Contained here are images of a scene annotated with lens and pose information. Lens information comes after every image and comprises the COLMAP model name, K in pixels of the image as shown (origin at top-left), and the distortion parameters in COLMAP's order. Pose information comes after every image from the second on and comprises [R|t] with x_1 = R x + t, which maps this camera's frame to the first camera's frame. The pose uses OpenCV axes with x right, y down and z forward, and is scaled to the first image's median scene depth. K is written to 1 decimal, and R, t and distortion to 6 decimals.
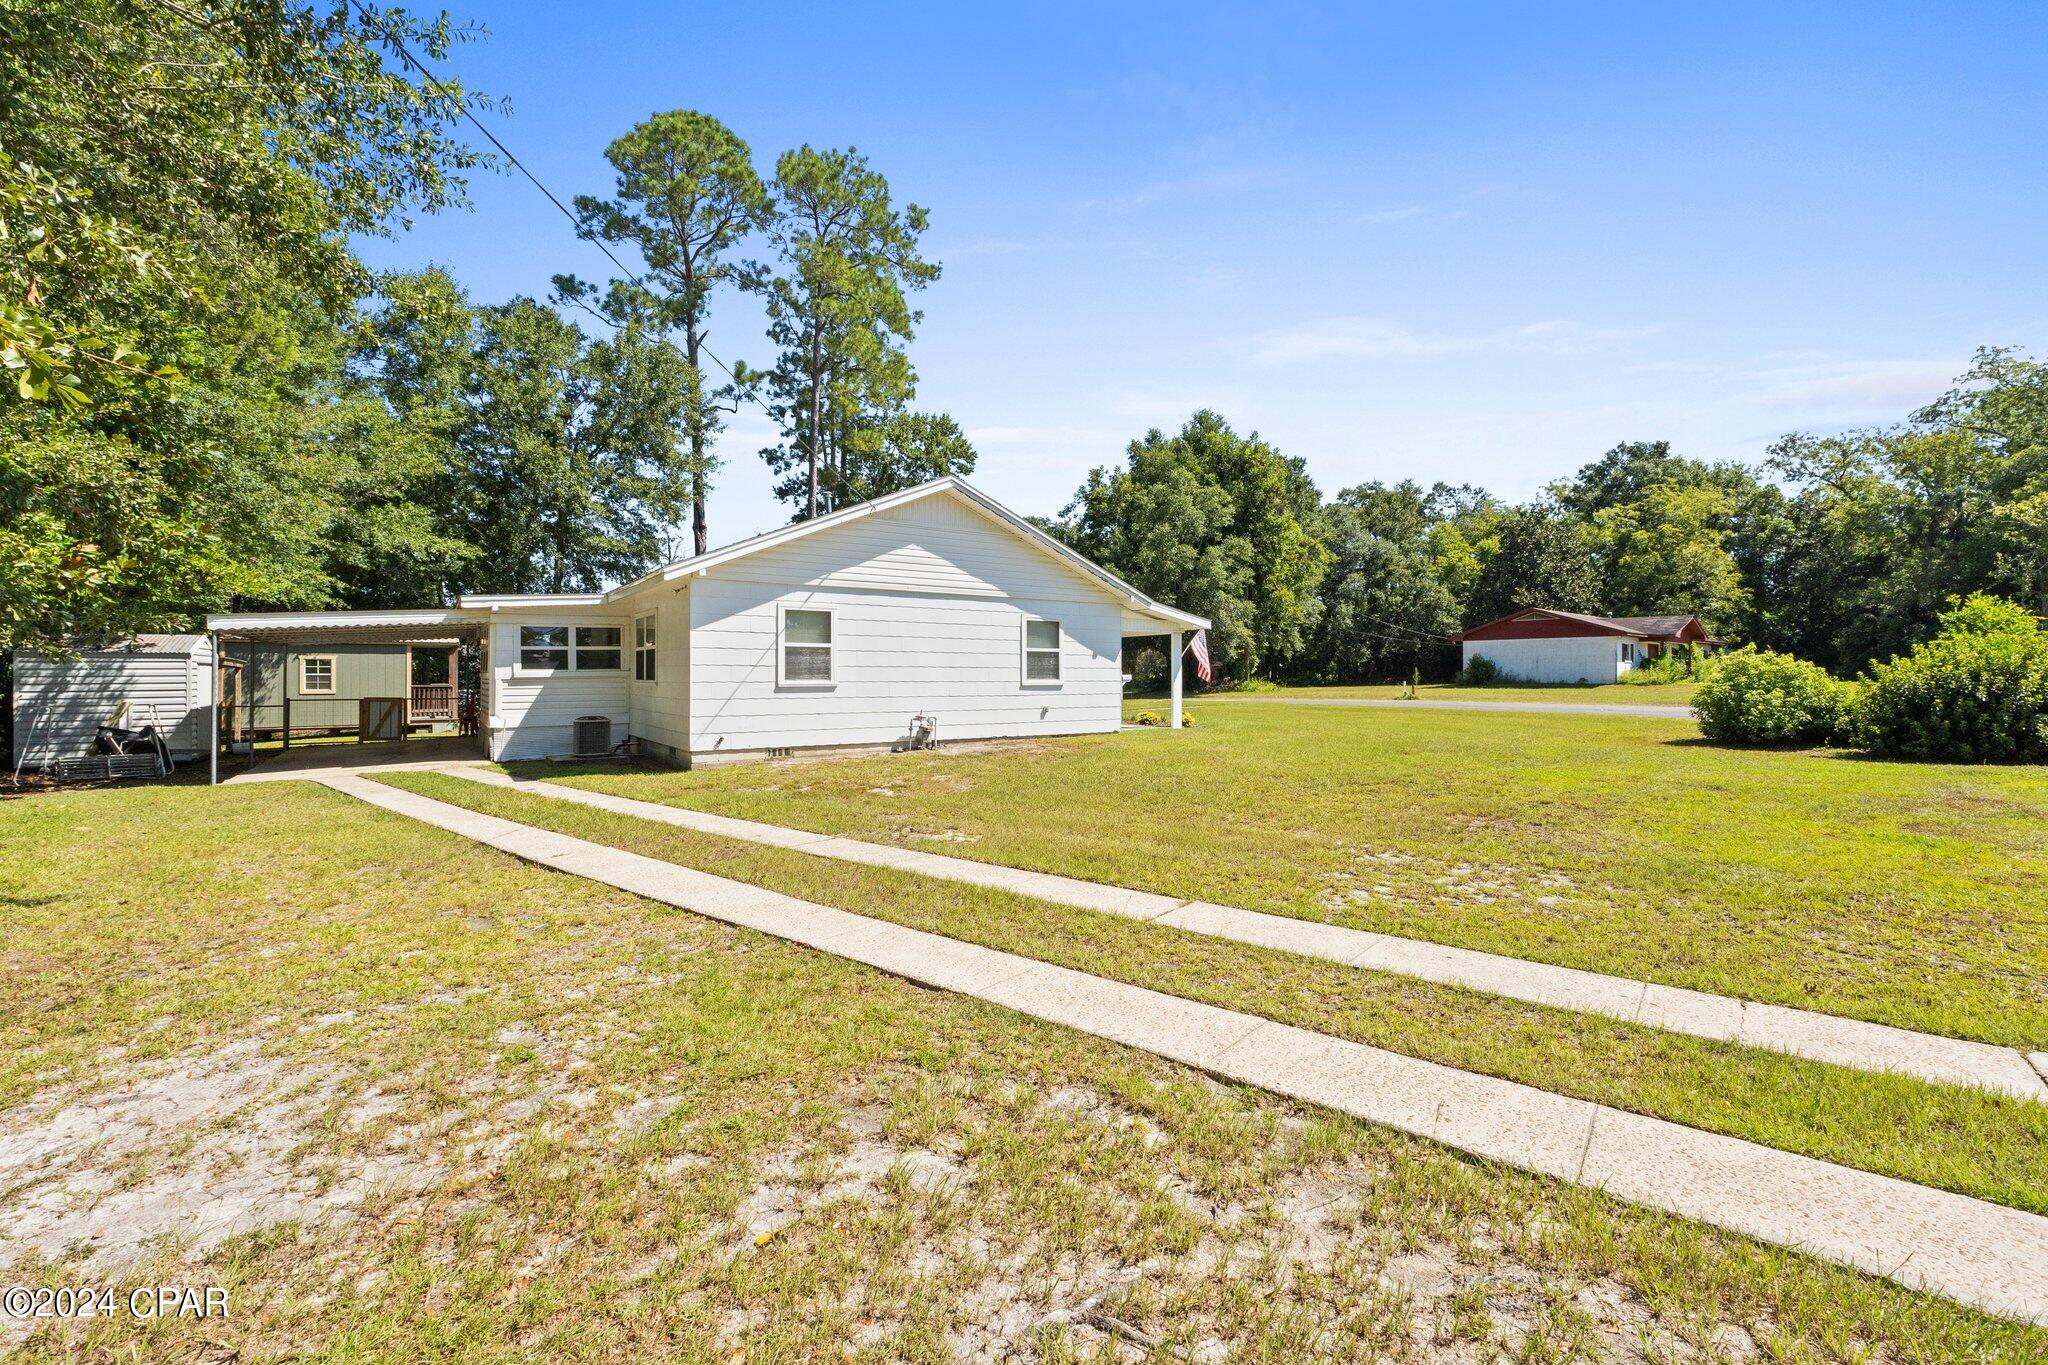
lens RADIAL K [[876.3, 0, 1014.7], [0, 876.3, 692.8], [0, 0, 1]] dist [-0.001187, -0.000372]
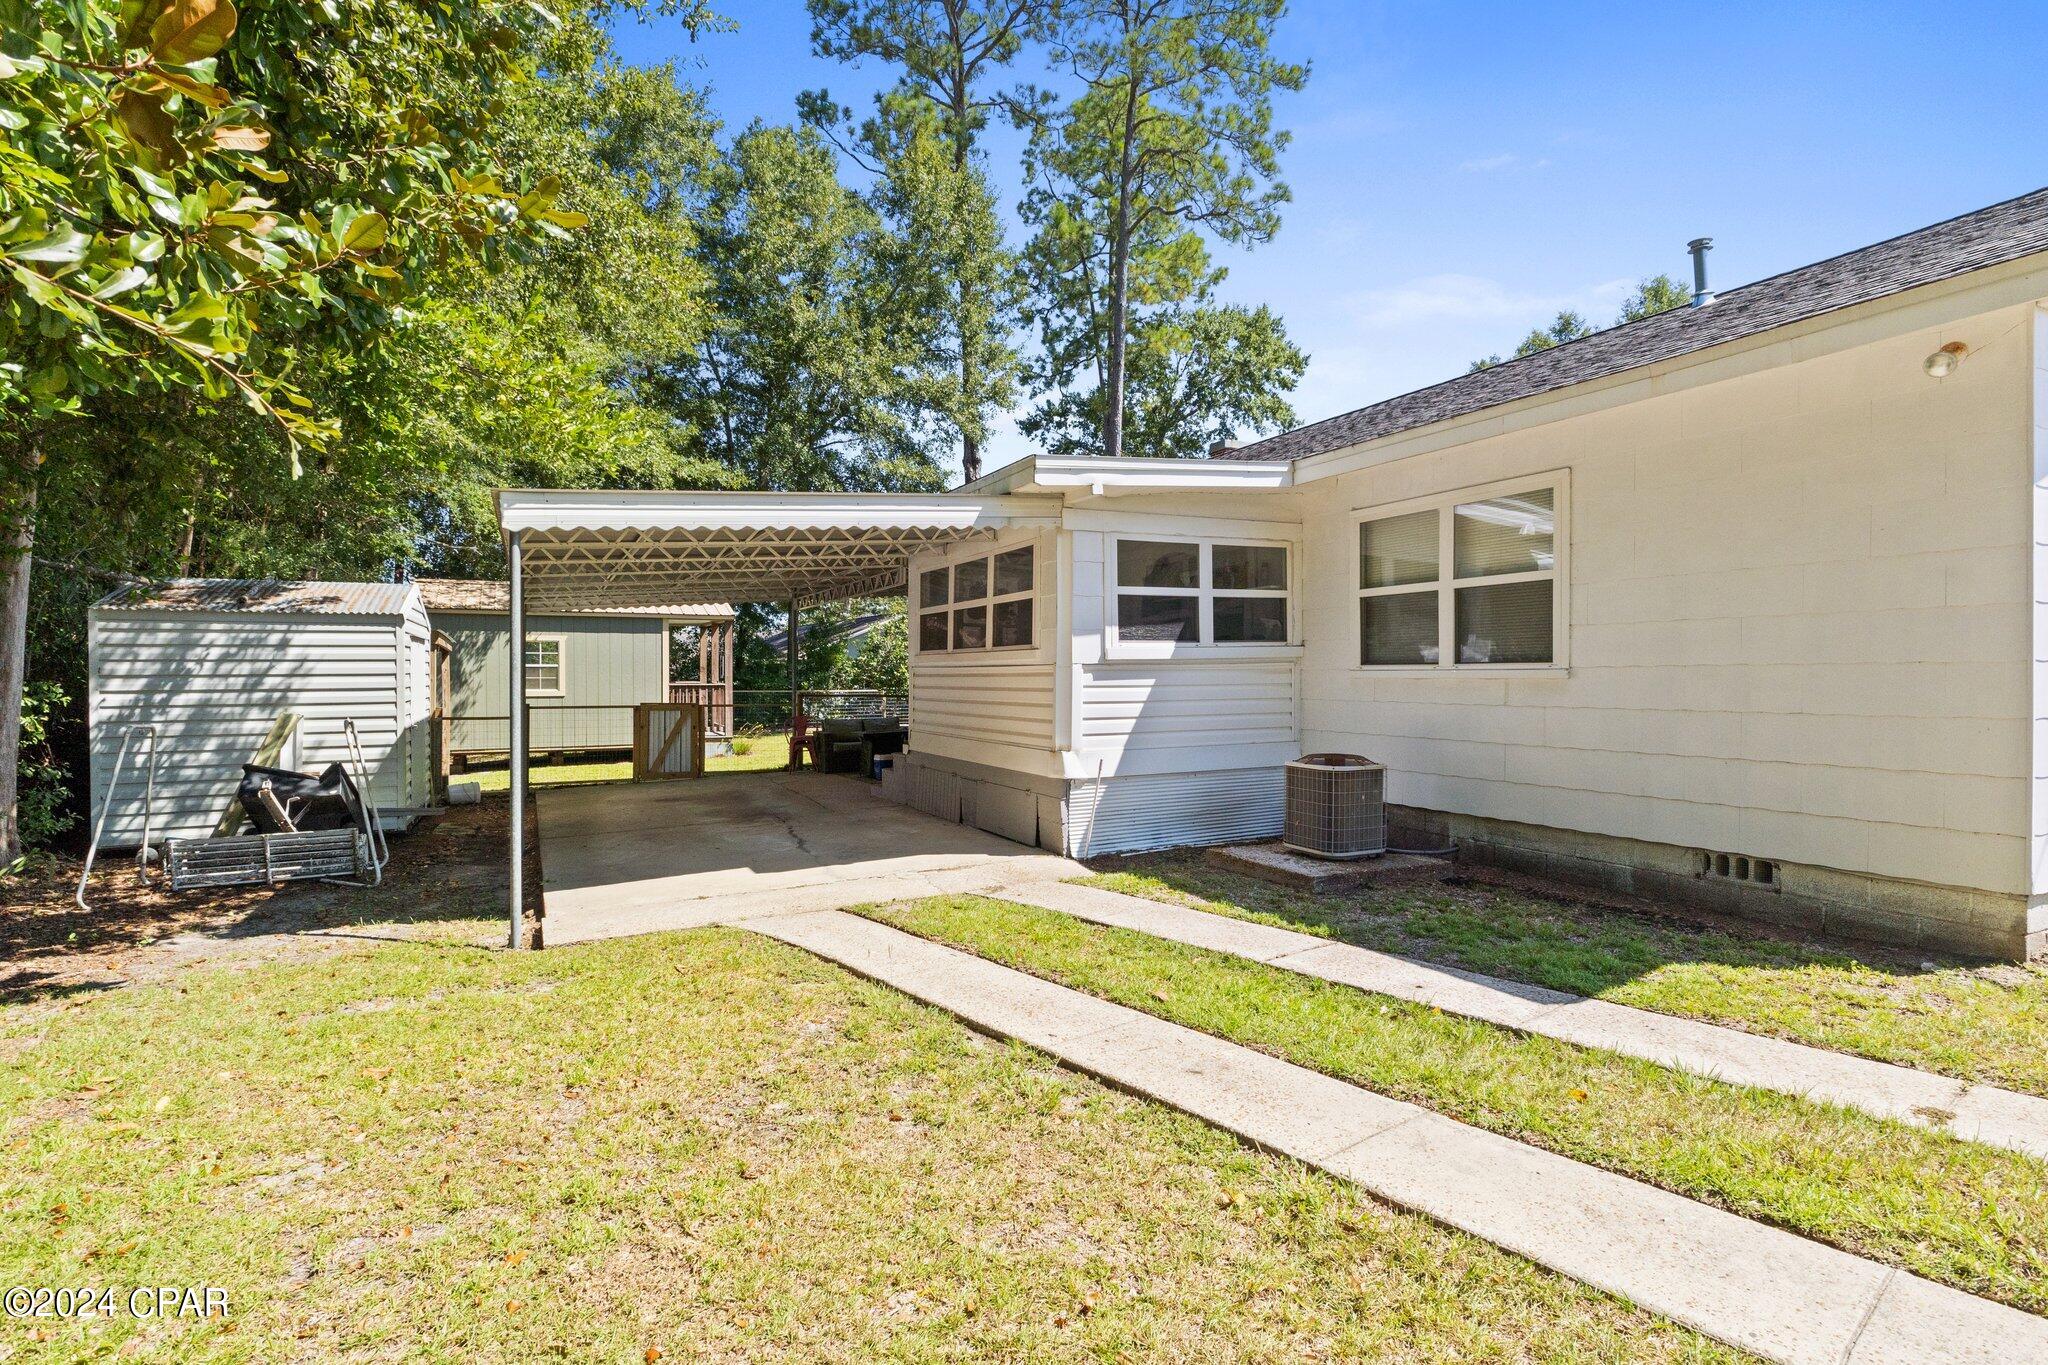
lens RADIAL K [[1035.3, 0, 1025.2], [0, 1035.3, 712.7], [0, 0, 1]] dist [0.000139, 0.000406]
pose [[0.988602, 0.004540, -0.150482, -0.516270], [-0.002093, 0.999863, 0.016414, -0.000056], [0.150536, -0.015912, 0.988476, 0.482128]]
